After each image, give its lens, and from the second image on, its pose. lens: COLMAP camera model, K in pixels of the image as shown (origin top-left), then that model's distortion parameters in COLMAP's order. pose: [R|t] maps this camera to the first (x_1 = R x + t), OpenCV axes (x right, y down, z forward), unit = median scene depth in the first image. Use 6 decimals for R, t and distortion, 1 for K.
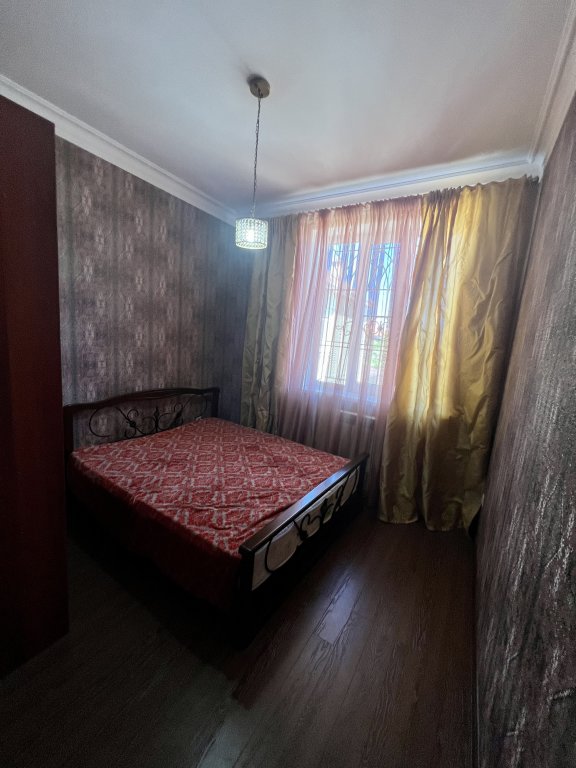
lens RADIAL K [[307.2, 0, 287.3], [0, 307.2, 382.1], [0, 0, 1]] dist [-0.003401, 0.000481]
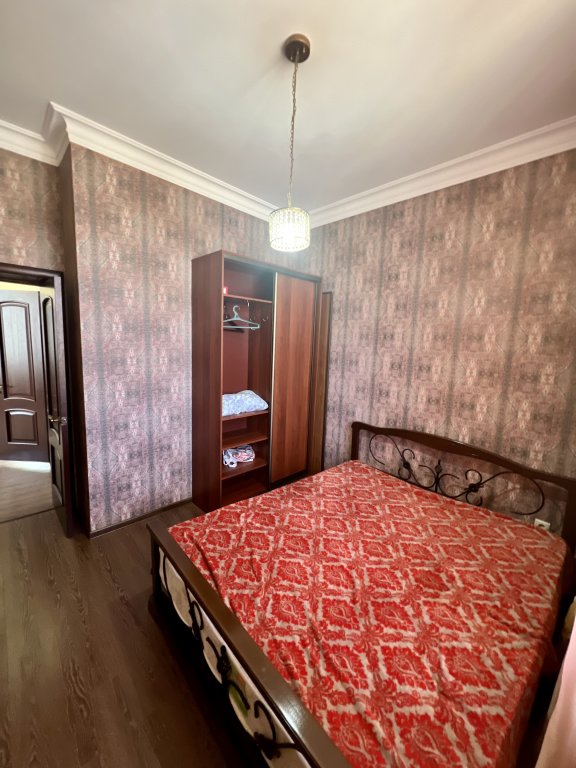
lens RADIAL K [[307.2, 0, 287.7], [0, 307.2, 382.4], [0, 0, 1]] dist [-0.003401, 0.000481]
pose [[-0.246513, 0.040182, -0.968306, 0.501084], [-0.204160, 0.974565, 0.092417, -0.125517], [0.947391, 0.220472, -0.232040, 0.932576]]
